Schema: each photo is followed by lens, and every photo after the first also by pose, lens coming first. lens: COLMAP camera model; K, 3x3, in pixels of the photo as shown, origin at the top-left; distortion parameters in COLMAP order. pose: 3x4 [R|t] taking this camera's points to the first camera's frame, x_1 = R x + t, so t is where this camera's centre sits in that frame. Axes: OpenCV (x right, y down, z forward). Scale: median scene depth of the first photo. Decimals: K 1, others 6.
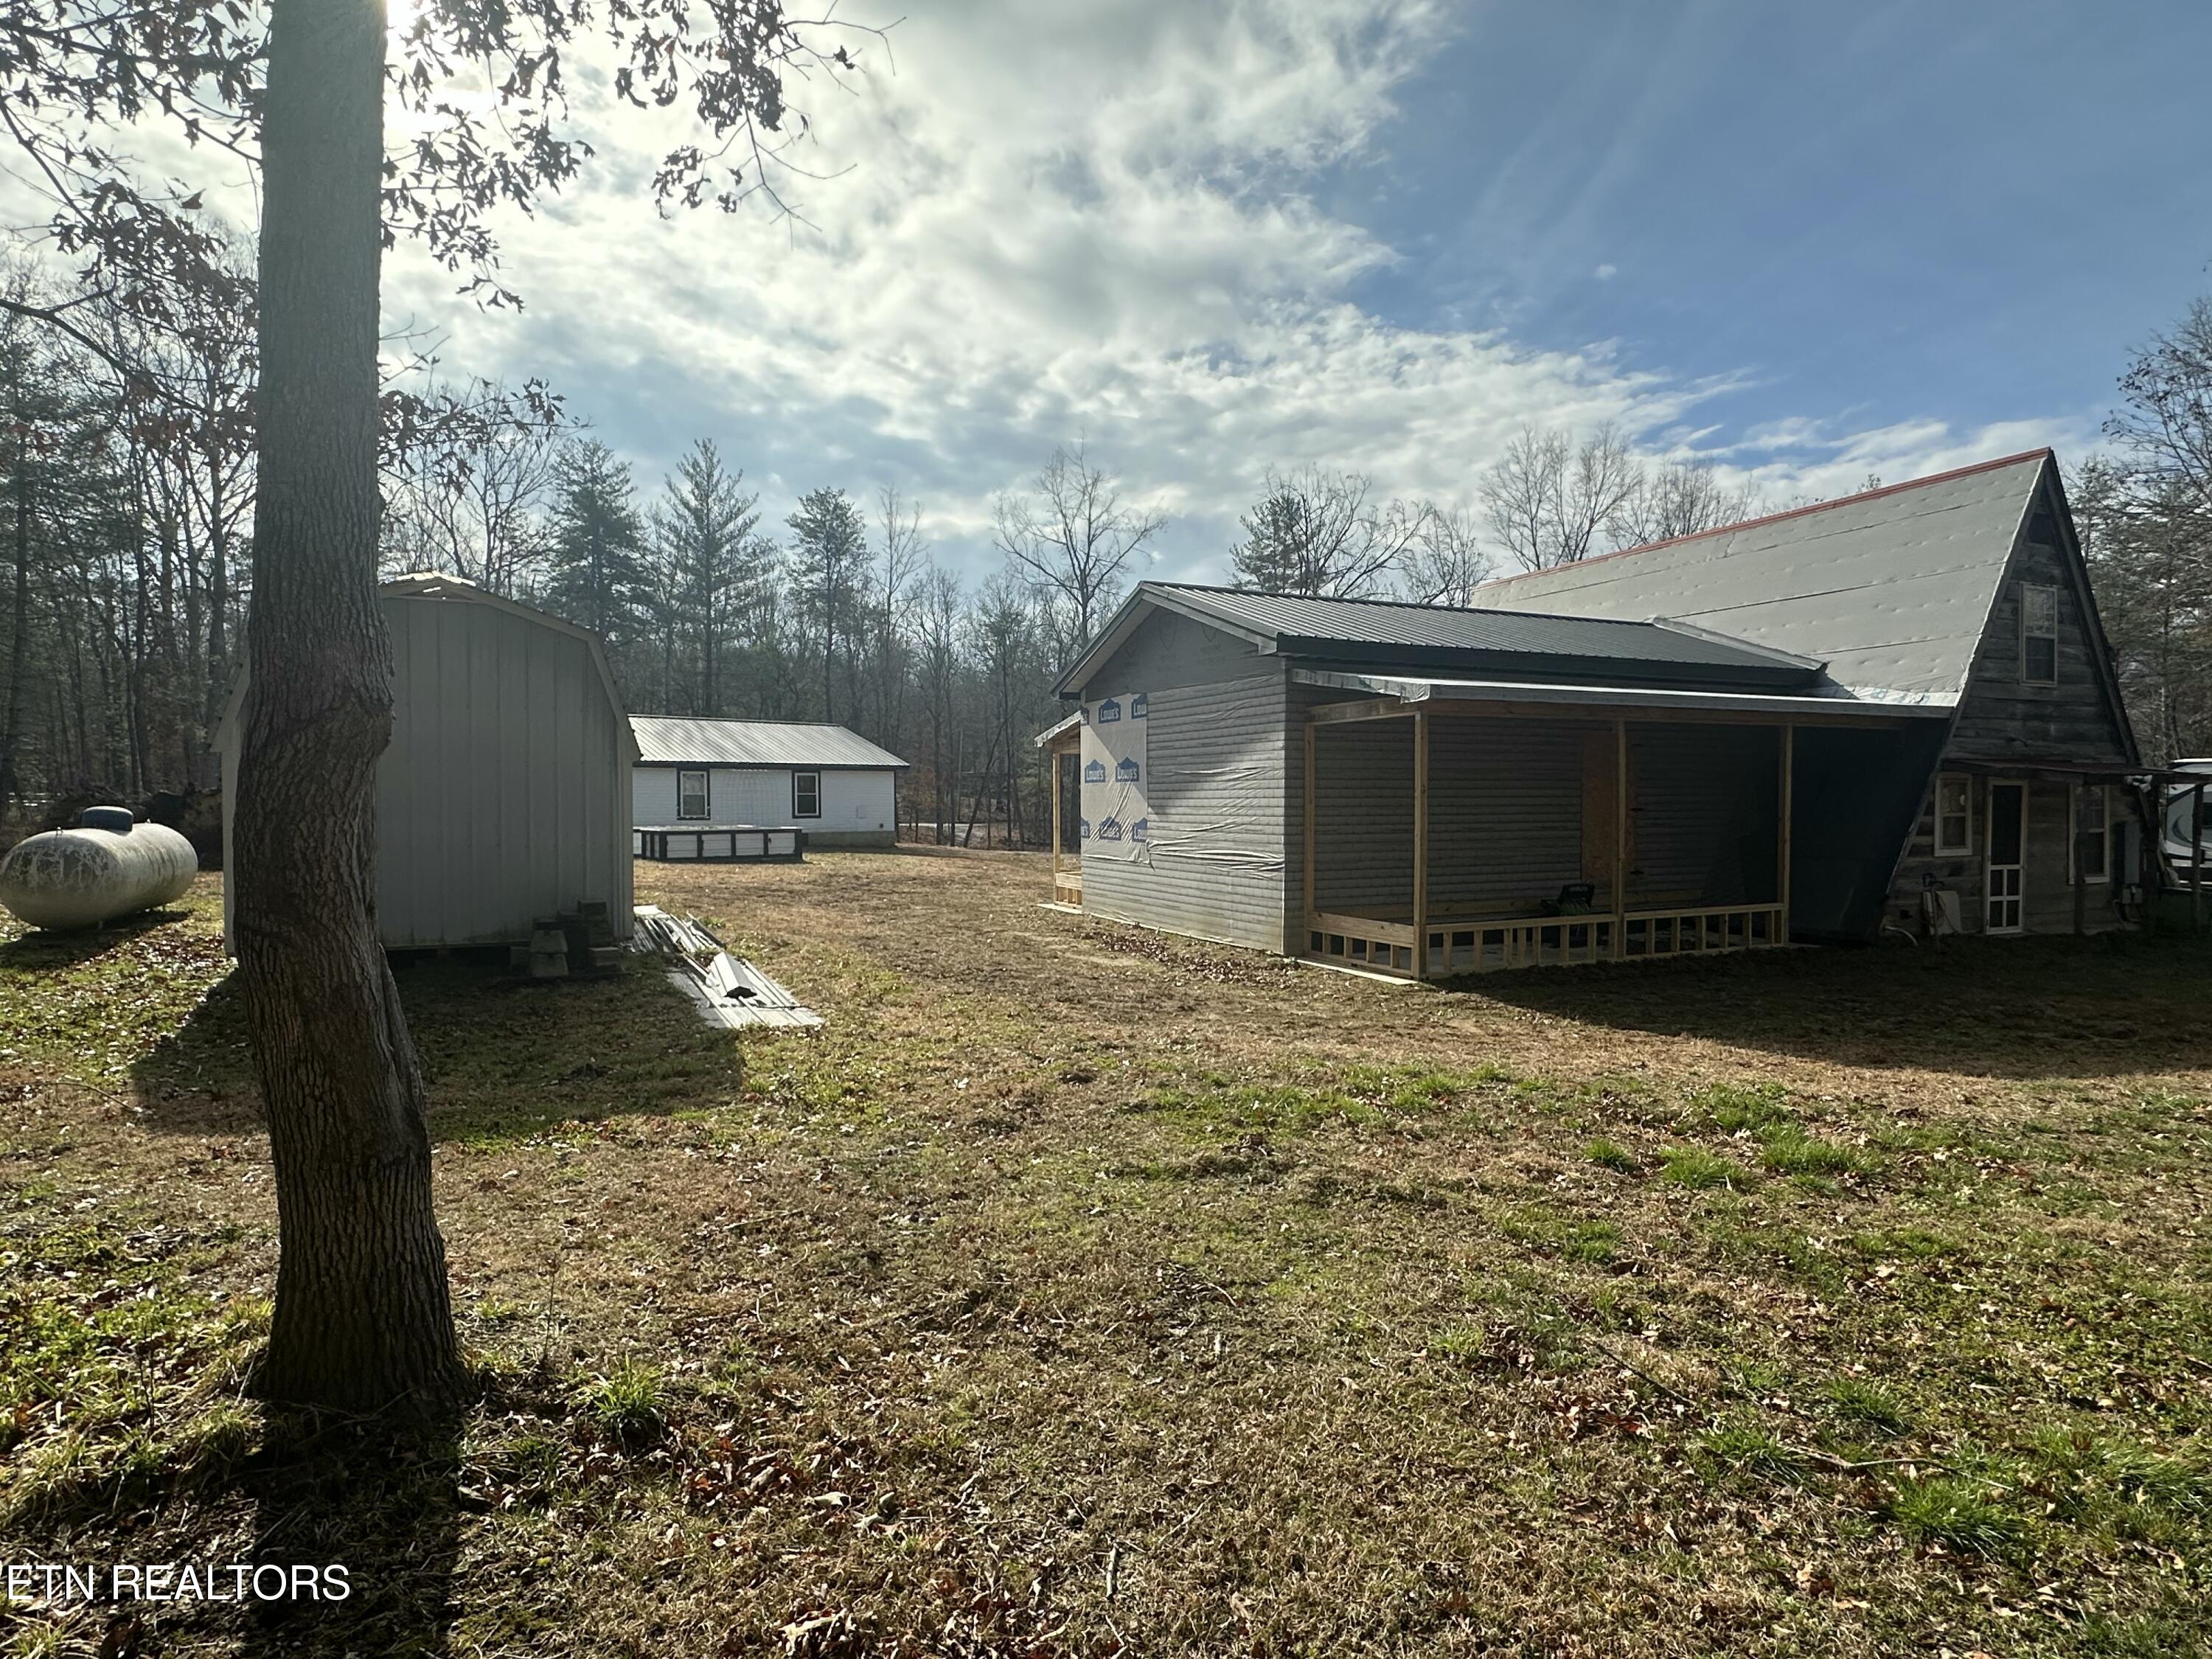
lens RADIAL K [[1142.7, 0, 1106.0], [0, 1142.7, 829.5], [0, 0, 1]] dist [-0.002597, 0.001165]
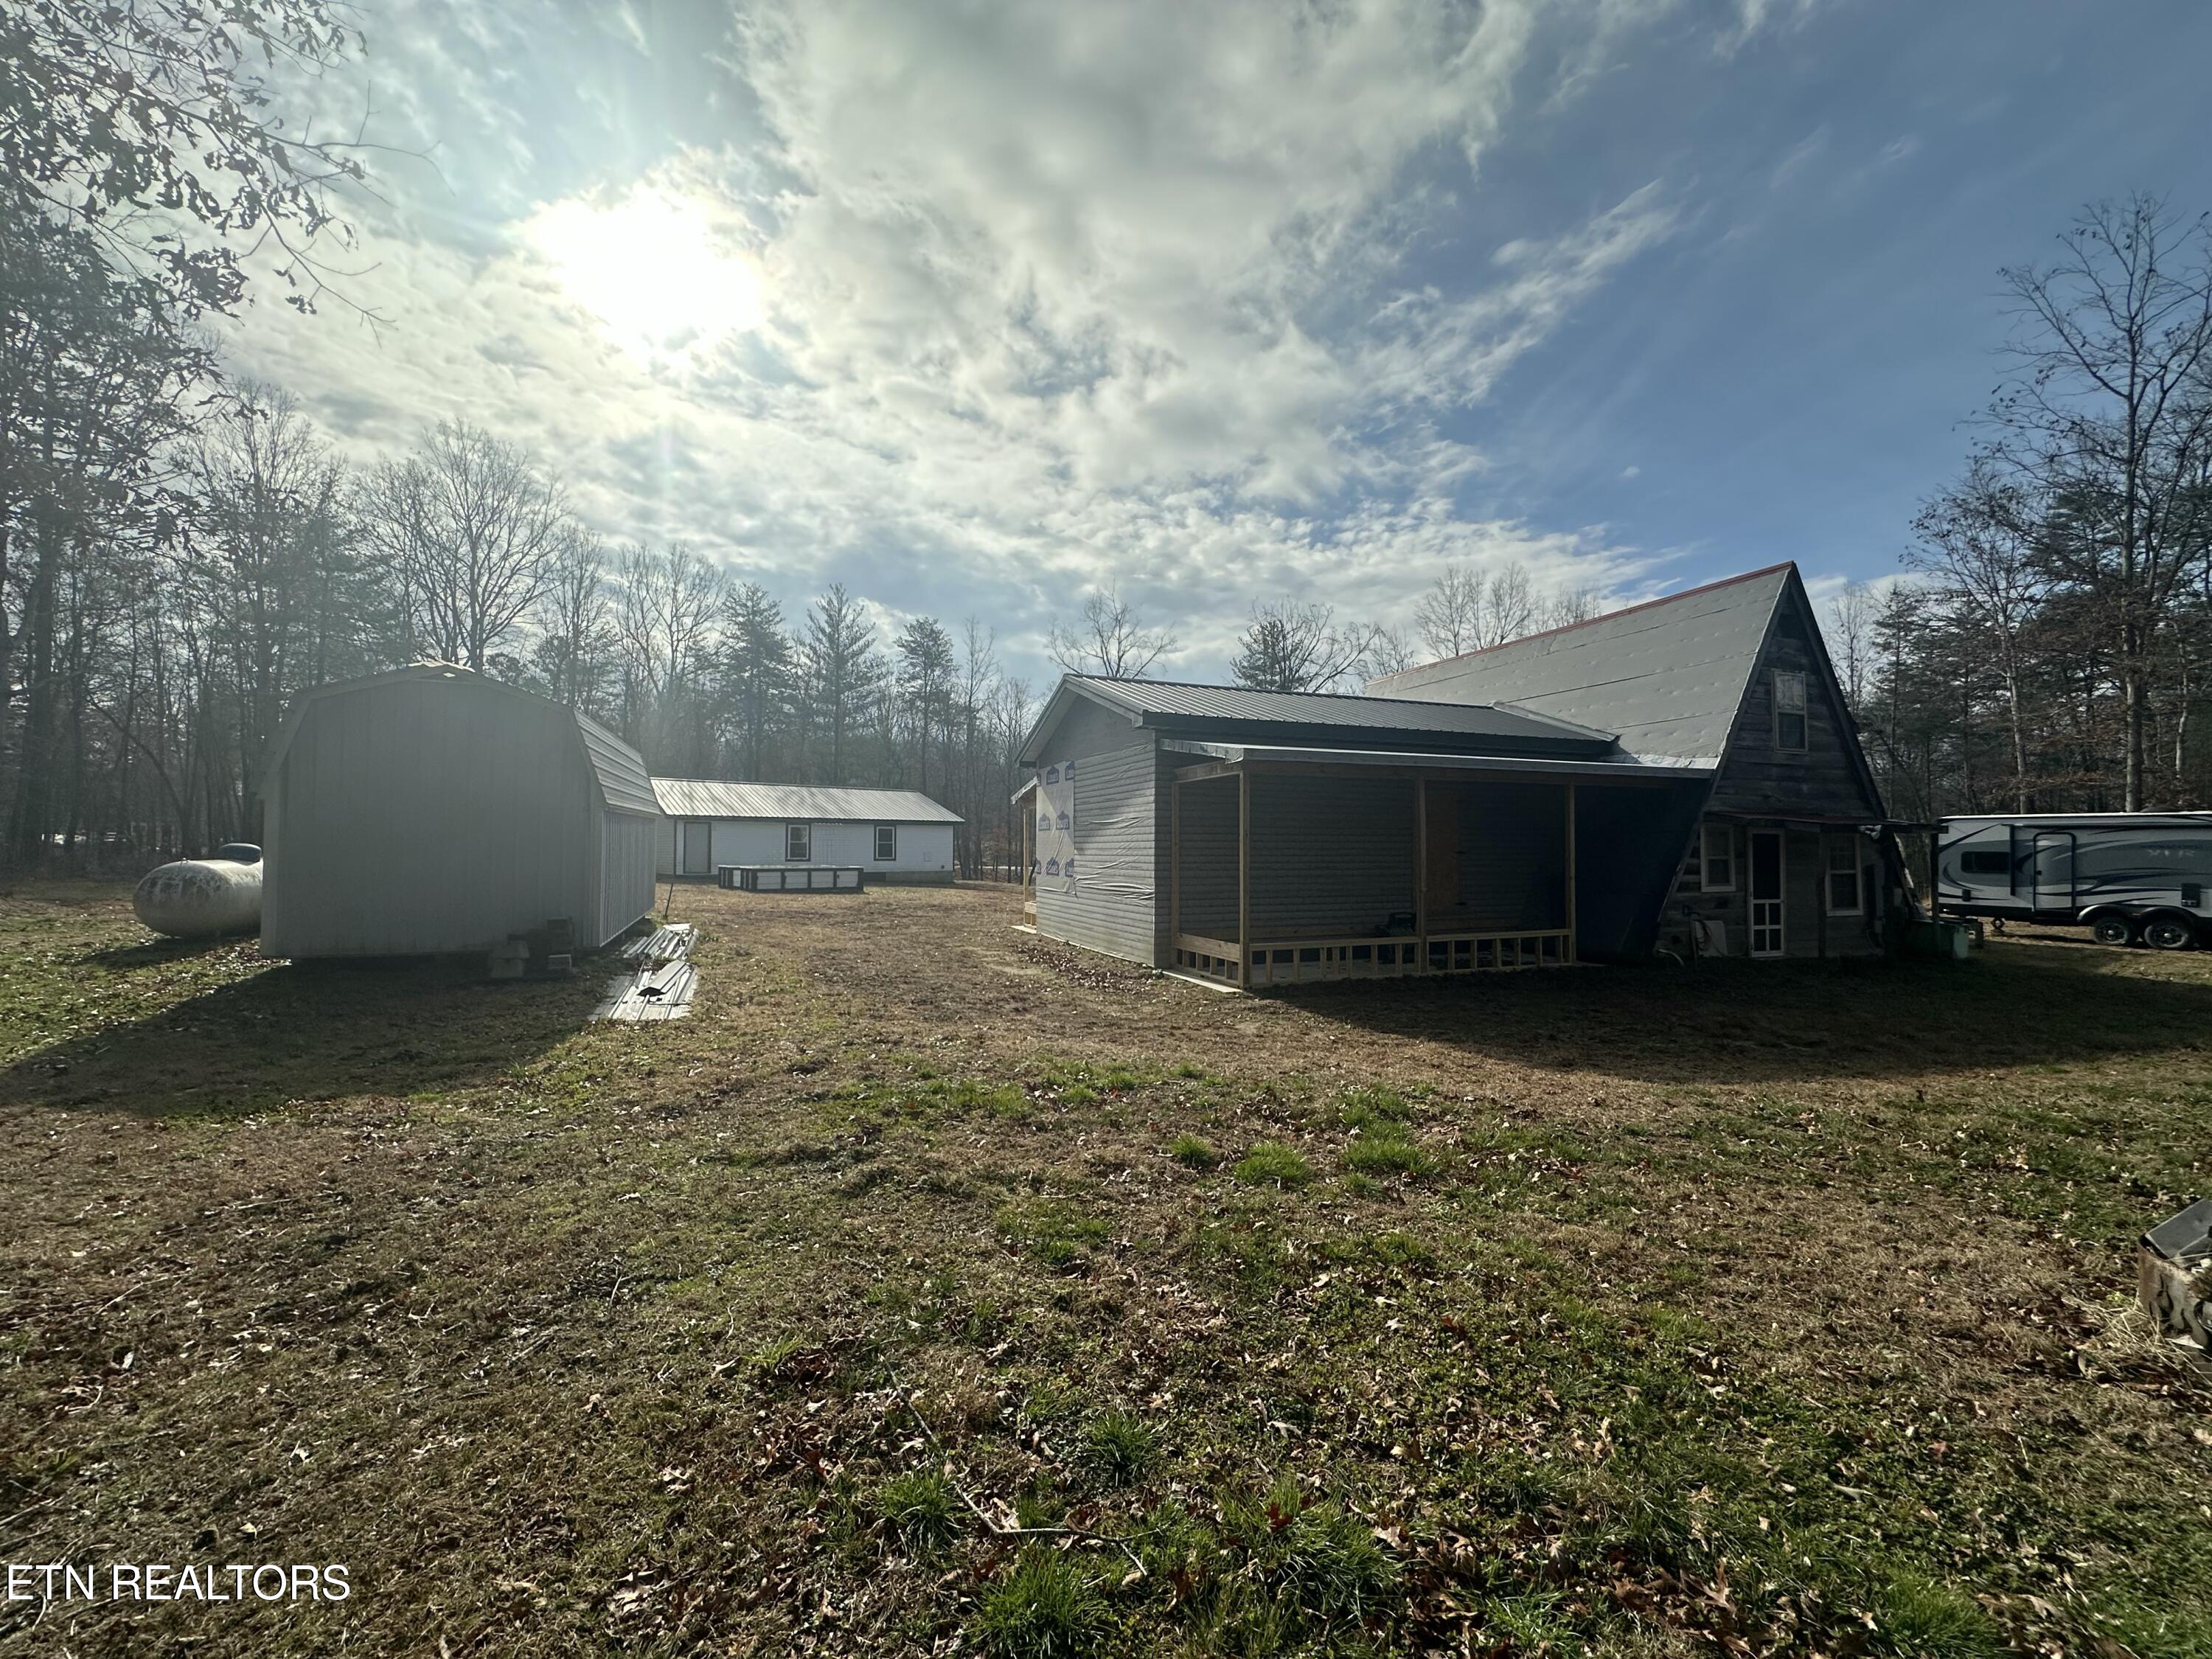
lens RADIAL K [[856.6, 0, 1106.0], [0, 856.6, 829.5], [0, 0, 1]] dist [-0.001512, -0.000307]
pose [[0.998572, 0.002759, -0.053343, 0.144562], [-0.005408, 0.998756, -0.049570, 0.005999], [0.053140, 0.049788, 0.997345, 0.055578]]
